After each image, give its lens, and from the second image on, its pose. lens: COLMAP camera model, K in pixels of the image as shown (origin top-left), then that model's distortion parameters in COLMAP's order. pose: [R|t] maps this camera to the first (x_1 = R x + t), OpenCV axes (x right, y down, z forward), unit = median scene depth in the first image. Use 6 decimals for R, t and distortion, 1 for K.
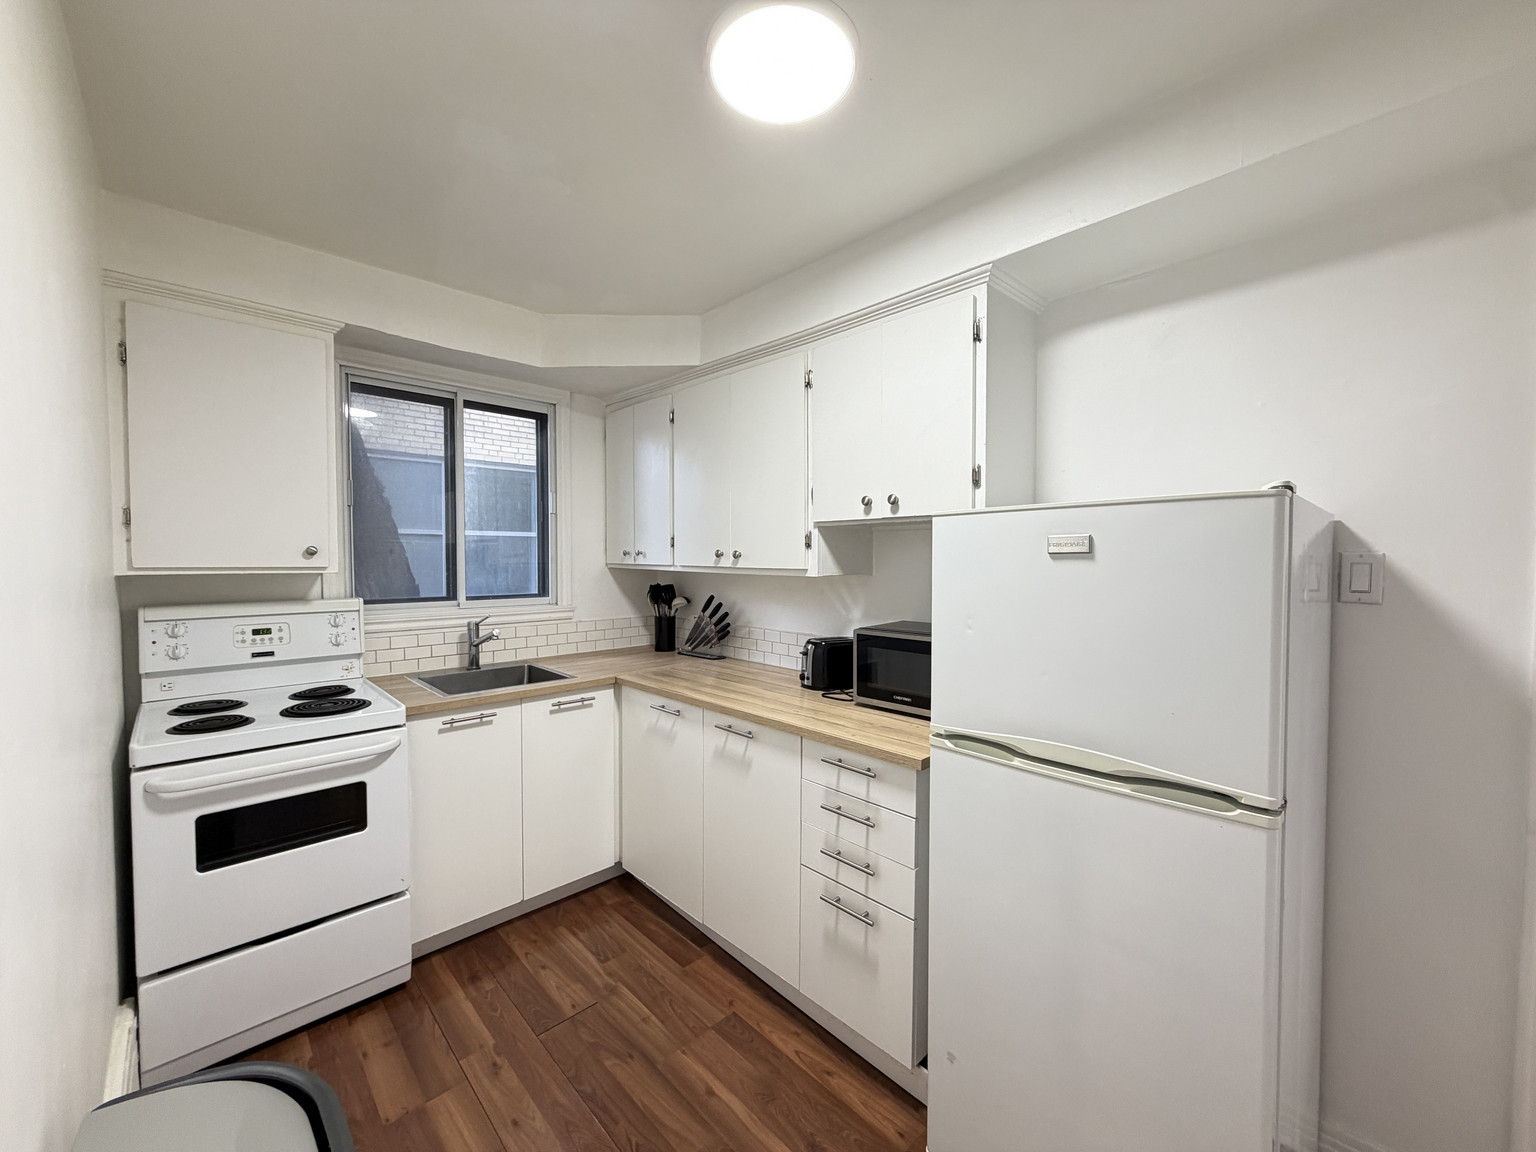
lens RADIAL K [[609.4, 0, 764.4], [0, 609.4, 576.1], [0, 0, 1]] dist [-0.000345, 0.000125]
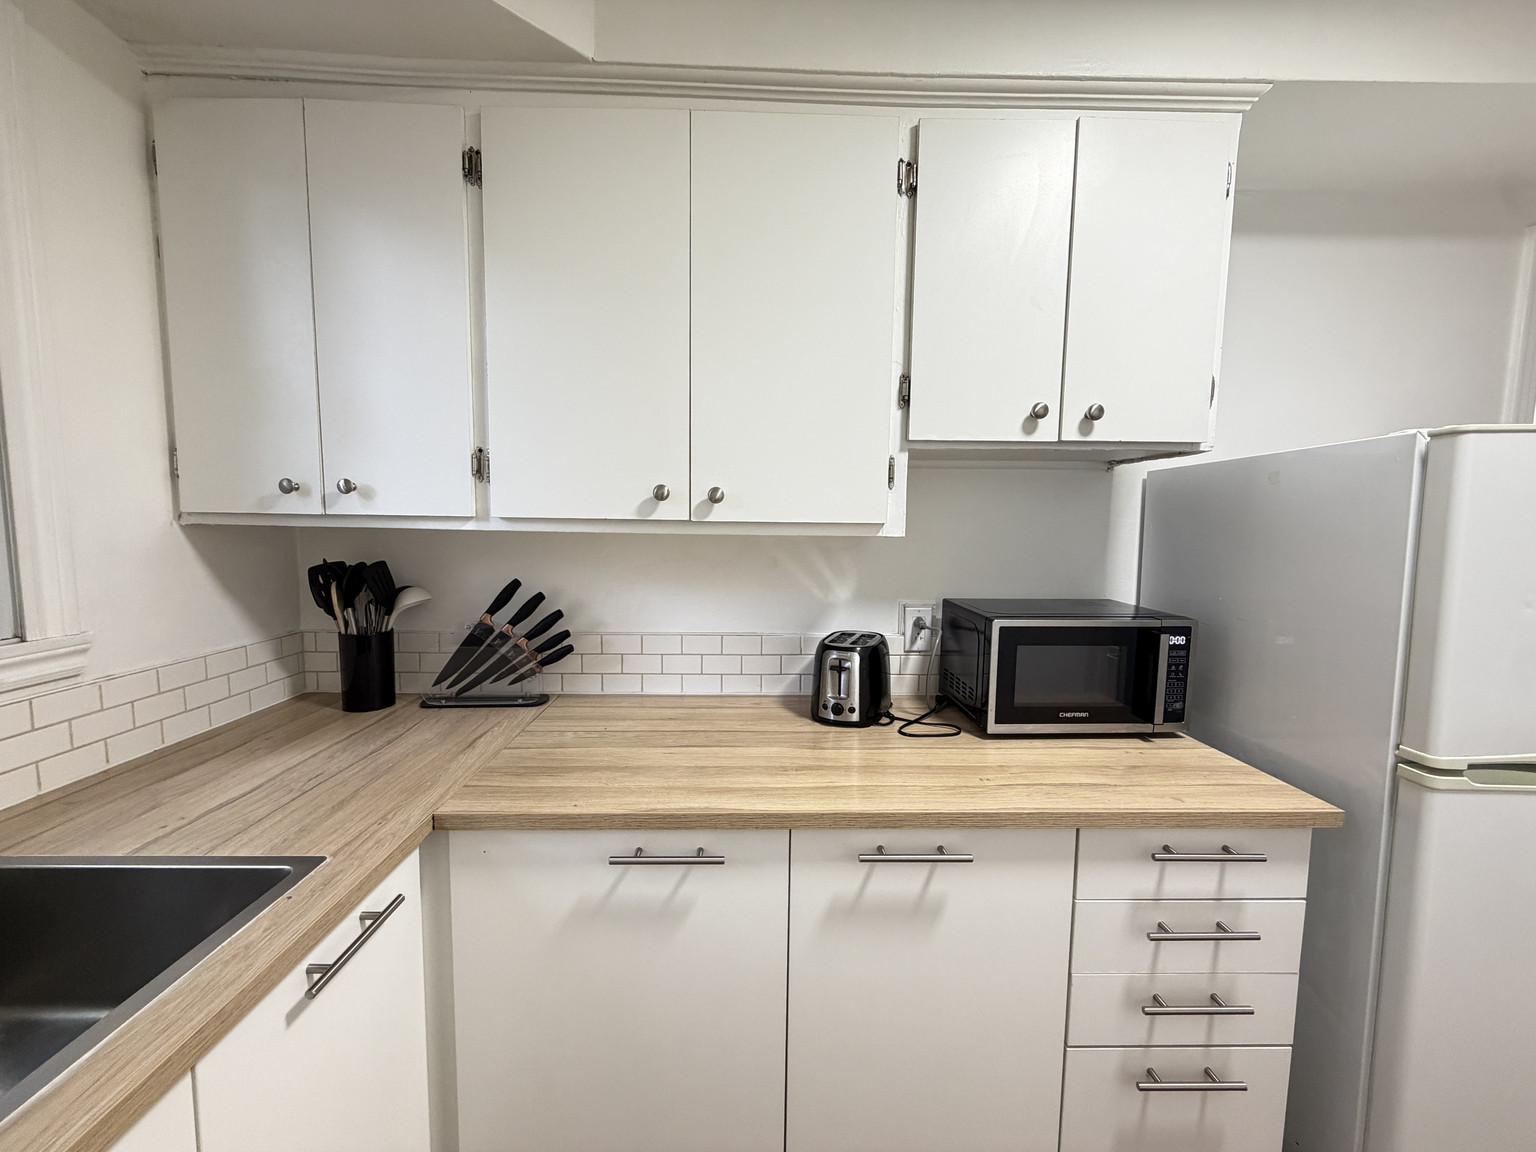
lens RADIAL K [[609.4, 0, 764.4], [0, 609.4, 576.1], [0, 0, 1]] dist [-0.000345, 0.000125]
pose [[0.679527, -0.060487, 0.731153, -0.337242], [0.015549, 0.997559, 0.068076, -0.002222], [-0.733486, -0.034891, 0.678809, 0.550439]]
